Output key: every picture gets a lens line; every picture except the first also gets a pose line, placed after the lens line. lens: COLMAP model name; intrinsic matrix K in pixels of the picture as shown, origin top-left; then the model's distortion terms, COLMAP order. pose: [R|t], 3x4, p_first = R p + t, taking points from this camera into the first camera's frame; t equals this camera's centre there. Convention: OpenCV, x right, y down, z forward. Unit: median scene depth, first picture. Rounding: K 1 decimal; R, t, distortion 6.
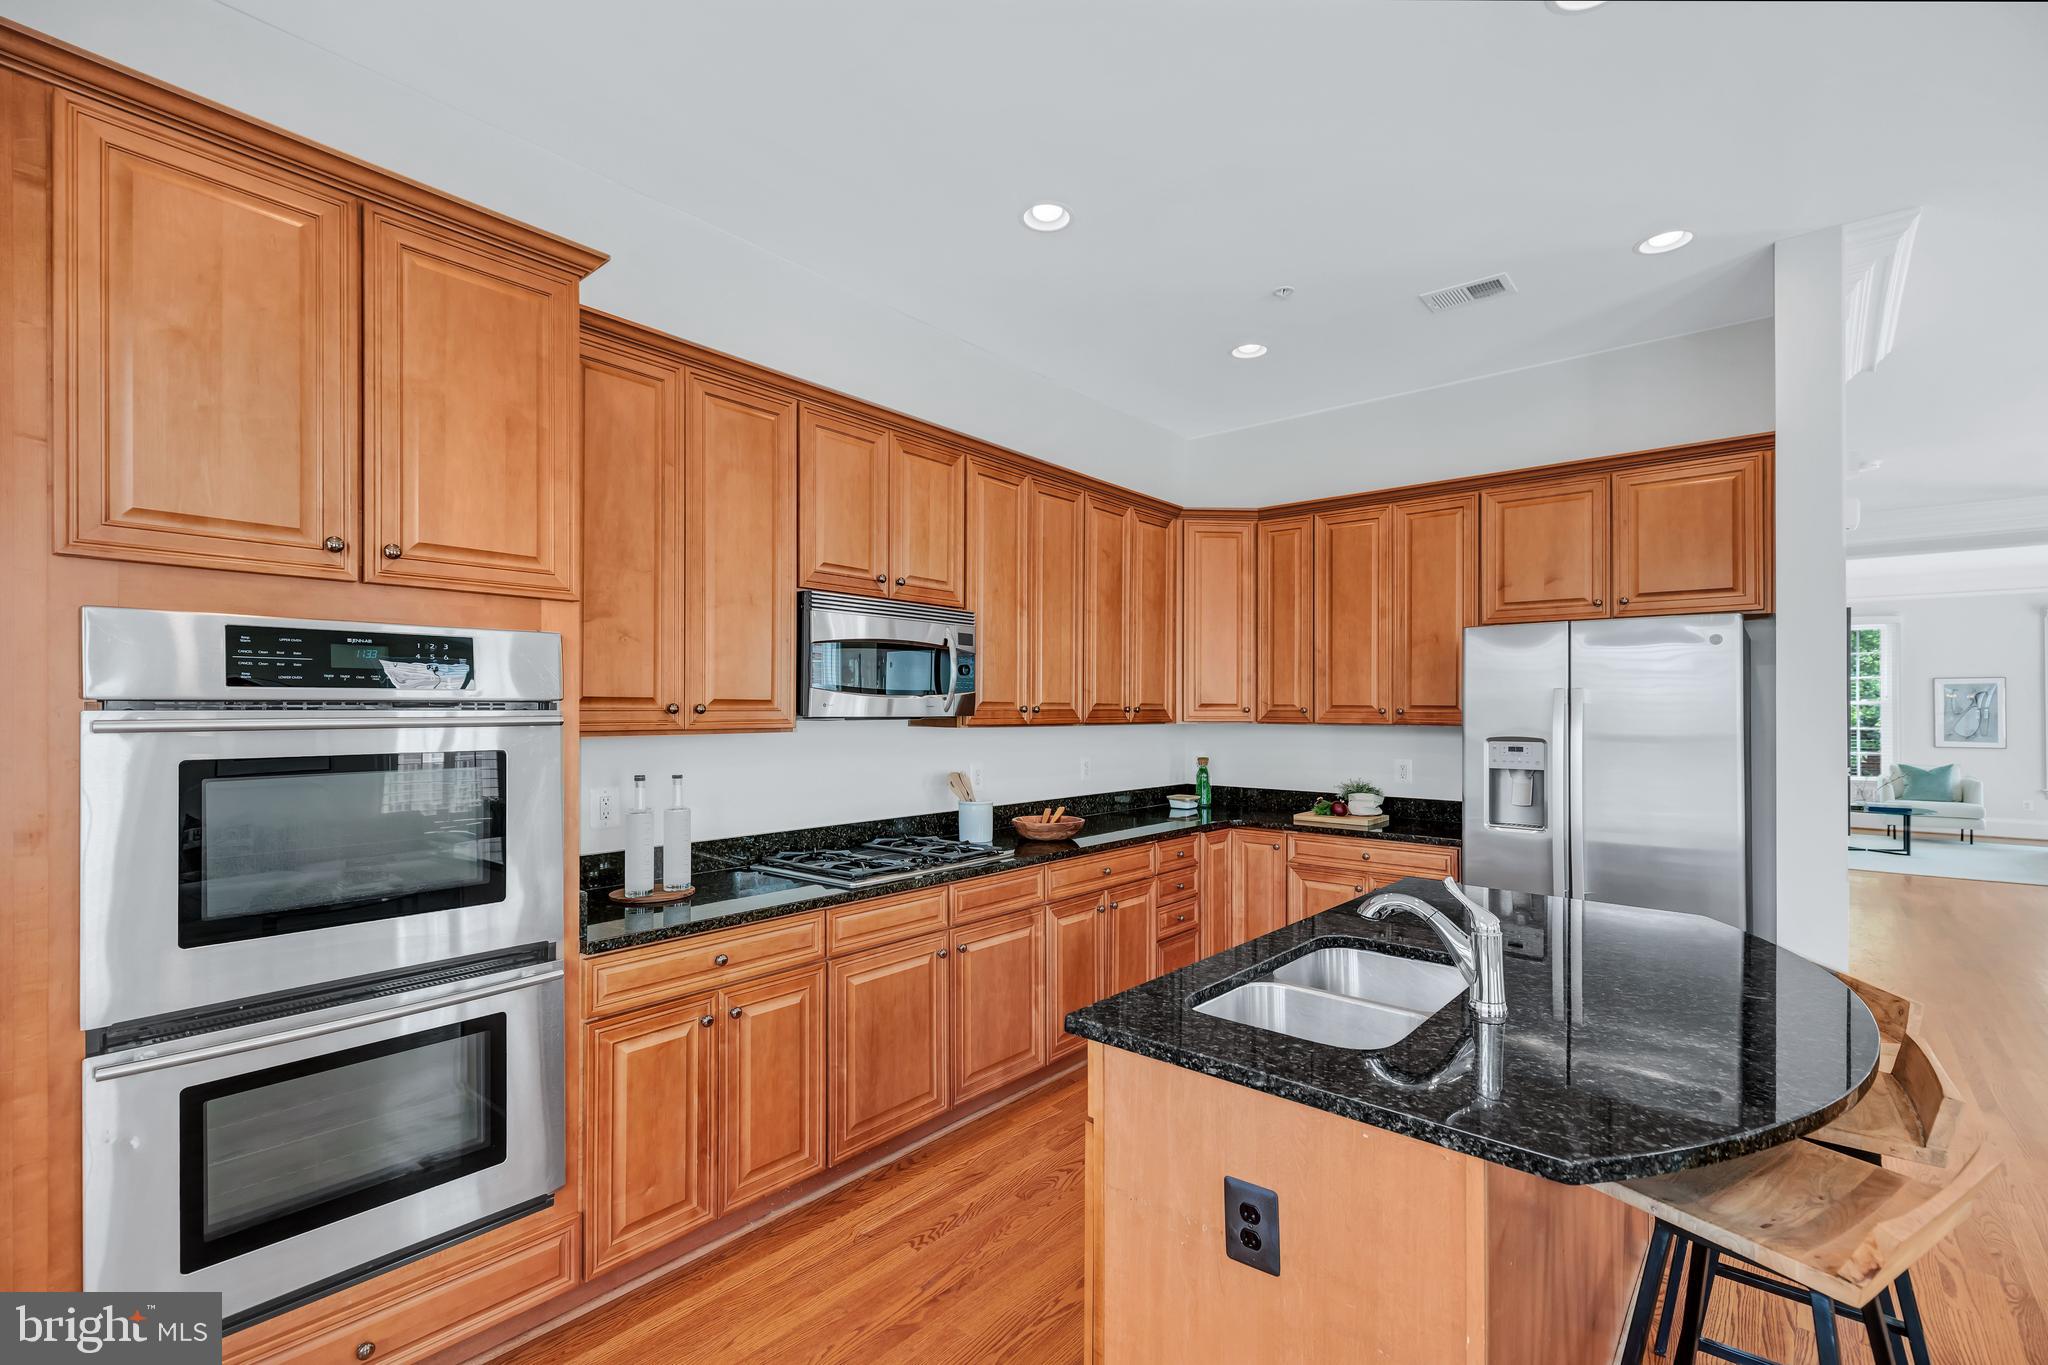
lens RADIAL K [[950.0, 0, 1019.1], [0, 950.0, 701.1], [0, 0, 1]] dist [-0.021201, -0.000064]
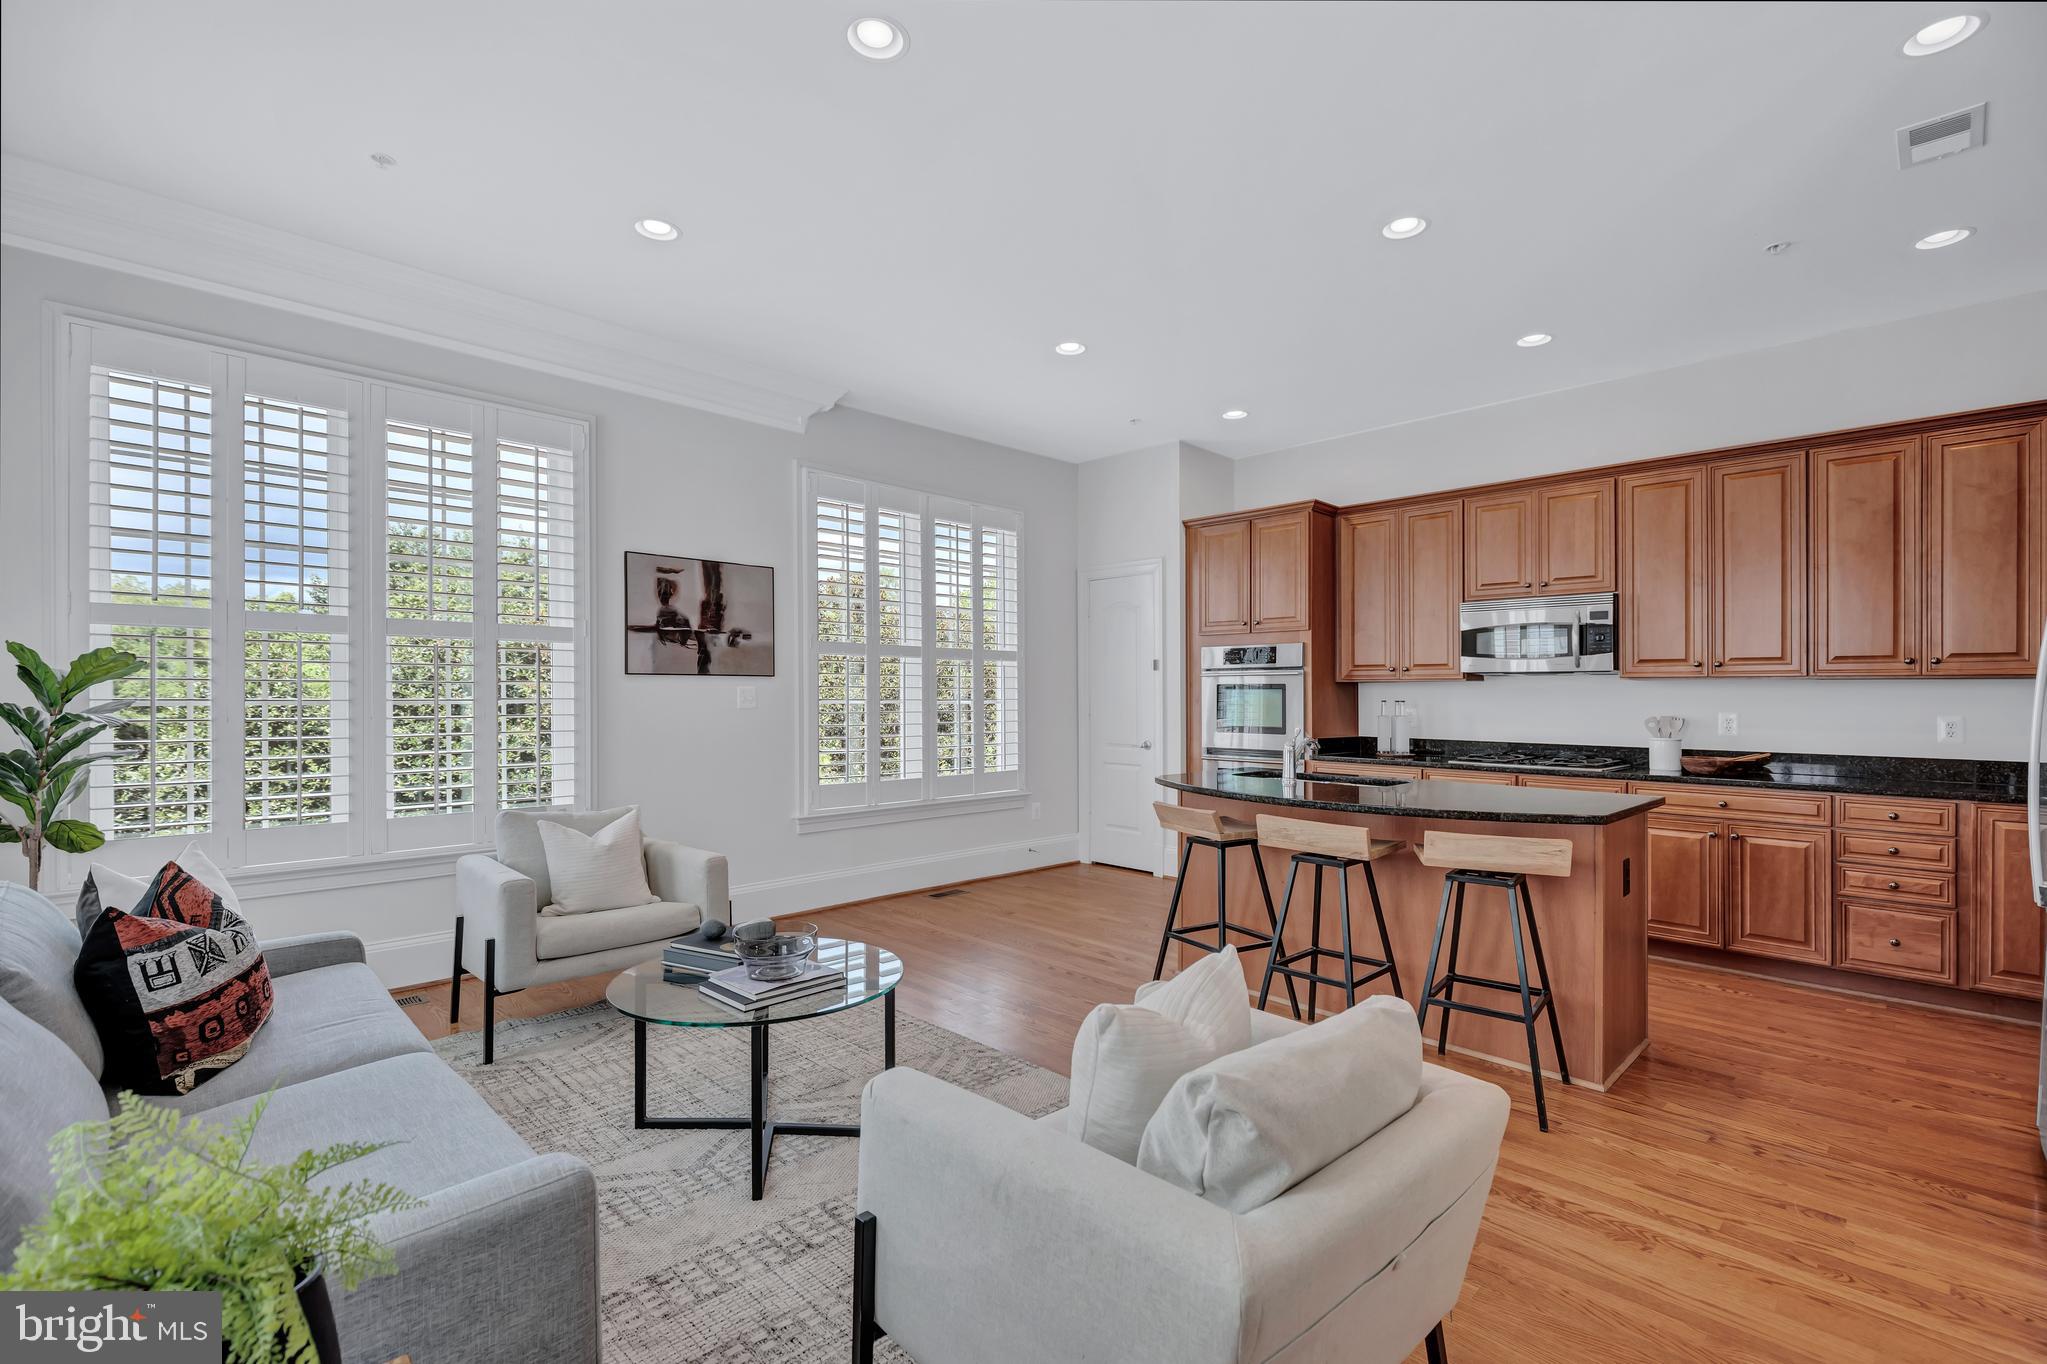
lens RADIAL K [[949.5, 0, 1018.6], [0, 949.5, 700.6], [0, 0, 1]] dist [-0.021201, -0.000064]
pose [[-0.102989, 0.008339, -0.994648, 1.739185], [0.005317, 0.999955, 0.007833, 0.050711], [0.994668, -0.004482, -0.103029, 0.346836]]
